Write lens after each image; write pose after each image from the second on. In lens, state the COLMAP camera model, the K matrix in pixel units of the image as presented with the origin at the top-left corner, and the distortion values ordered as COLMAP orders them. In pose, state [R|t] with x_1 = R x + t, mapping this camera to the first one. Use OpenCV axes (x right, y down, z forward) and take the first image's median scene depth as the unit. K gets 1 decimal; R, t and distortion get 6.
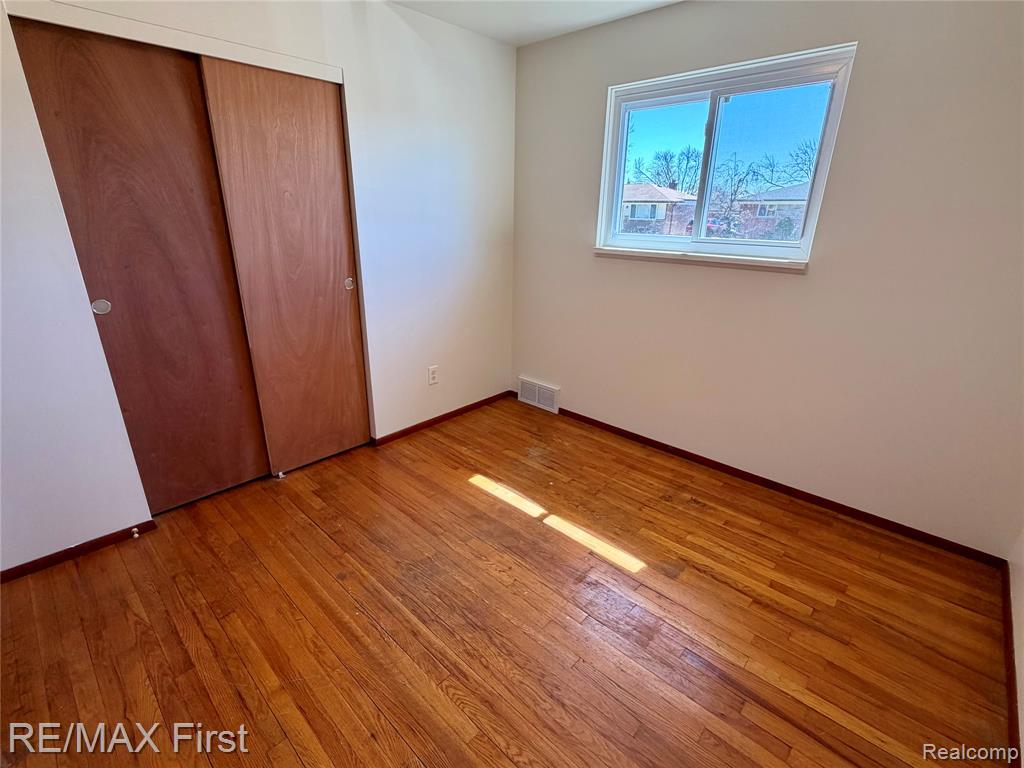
lens RADIAL K [[477.9, 0, 513.5], [0, 477.9, 386.6], [0, 0, 1]] dist [-0.003695, -0.000786]
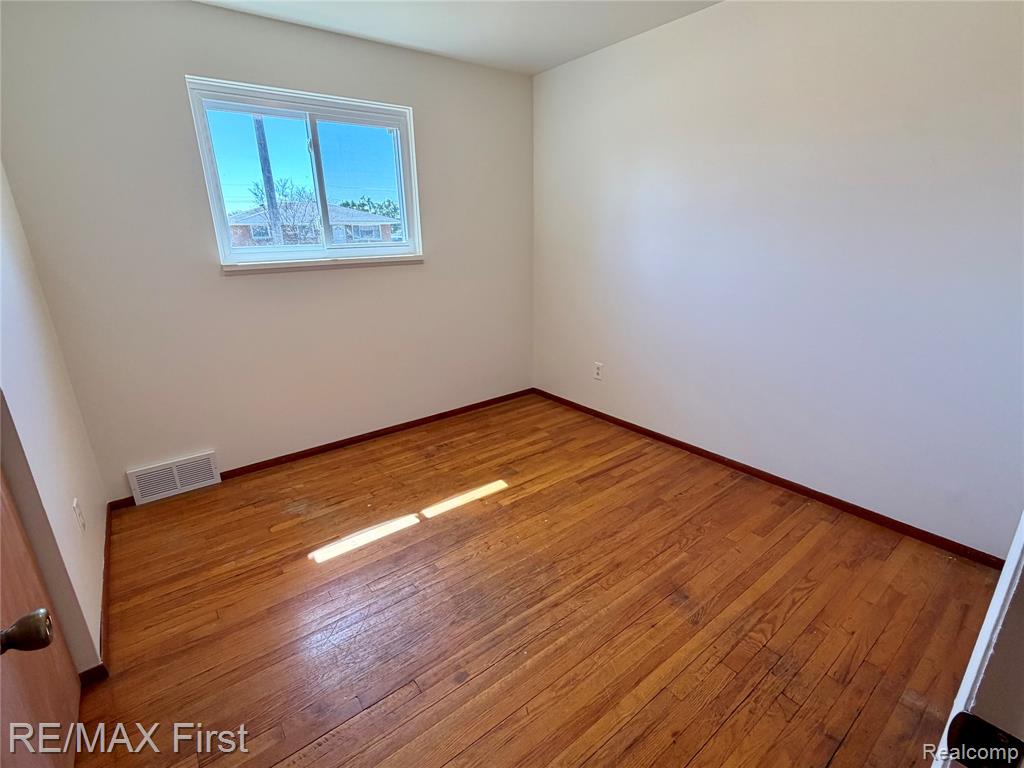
lens RADIAL K [[477.9, 0, 513.6], [0, 477.9, 382.8], [0, 0, 1]] dist [-0.003695, -0.000786]
pose [[0.153759, -0.316862, 0.935925, -0.760758], [0.360386, 0.899926, 0.245469, -0.159261], [-0.920044, 0.299552, 0.252564, 0.480927]]
